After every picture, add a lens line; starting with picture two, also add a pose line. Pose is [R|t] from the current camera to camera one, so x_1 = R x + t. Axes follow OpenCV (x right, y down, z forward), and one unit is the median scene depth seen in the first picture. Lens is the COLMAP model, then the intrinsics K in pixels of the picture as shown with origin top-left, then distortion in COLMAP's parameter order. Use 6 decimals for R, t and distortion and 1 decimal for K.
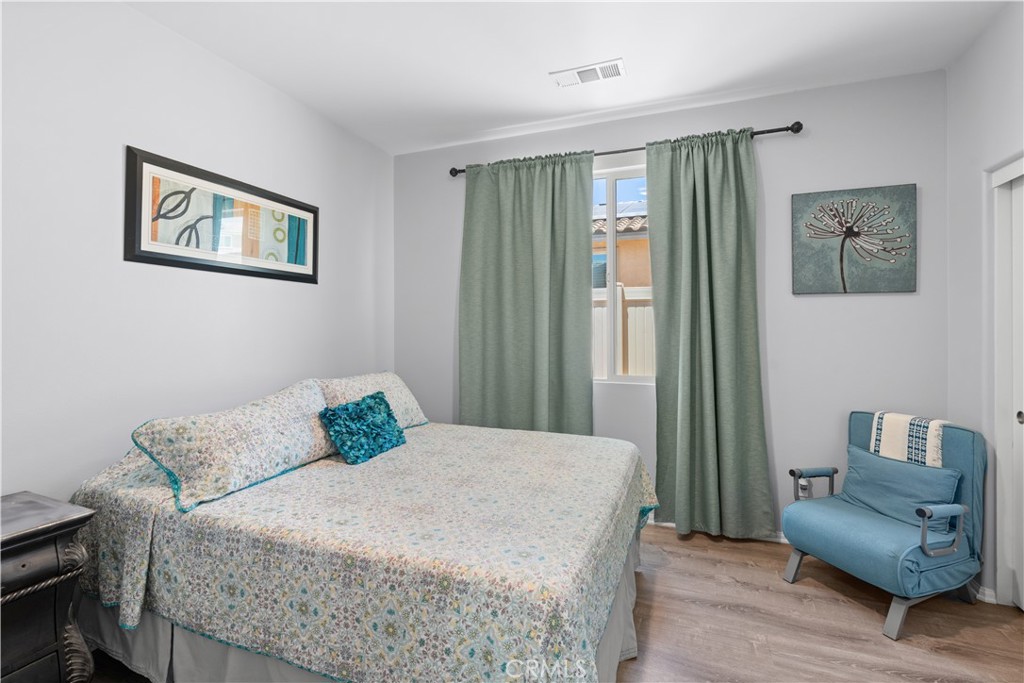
lens RADIAL K [[478.7, 0, 517.0], [0, 478.7, 336.3], [0, 0, 1]] dist [-0.001171, 0.000082]
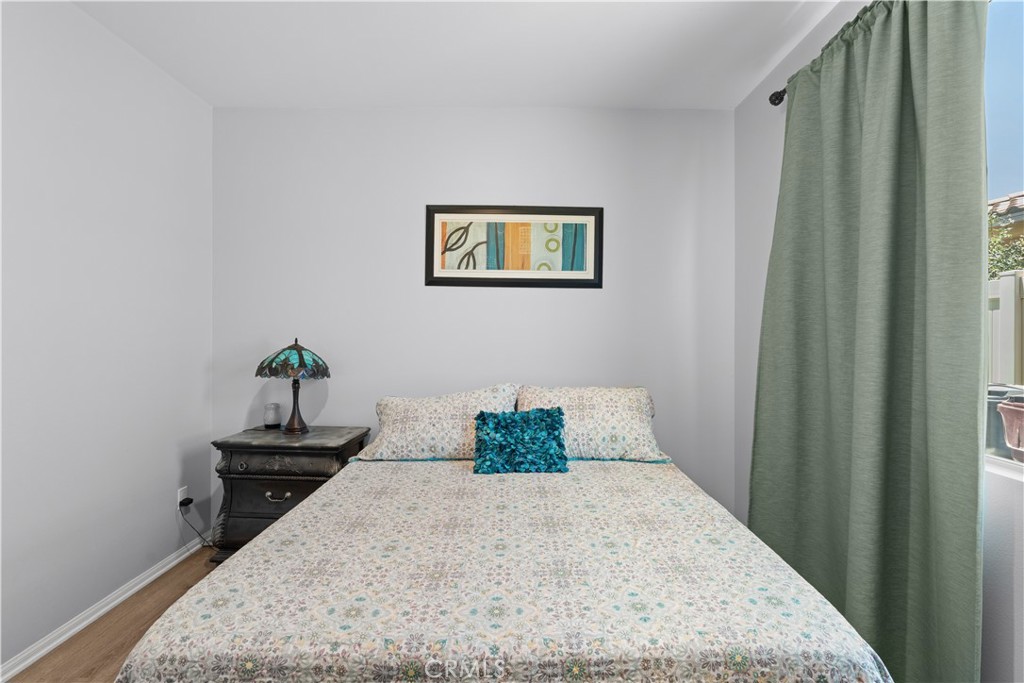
lens RADIAL K [[478.7, 0, 517.0], [0, 478.7, 336.3], [0, 0, 1]] dist [-0.001171, 0.000082]
pose [[0.339280, 0.013859, -0.940583, 0.570901], [-0.027014, 0.999623, 0.004985, -0.017694], [0.940297, 0.023718, 0.339527, 0.698447]]
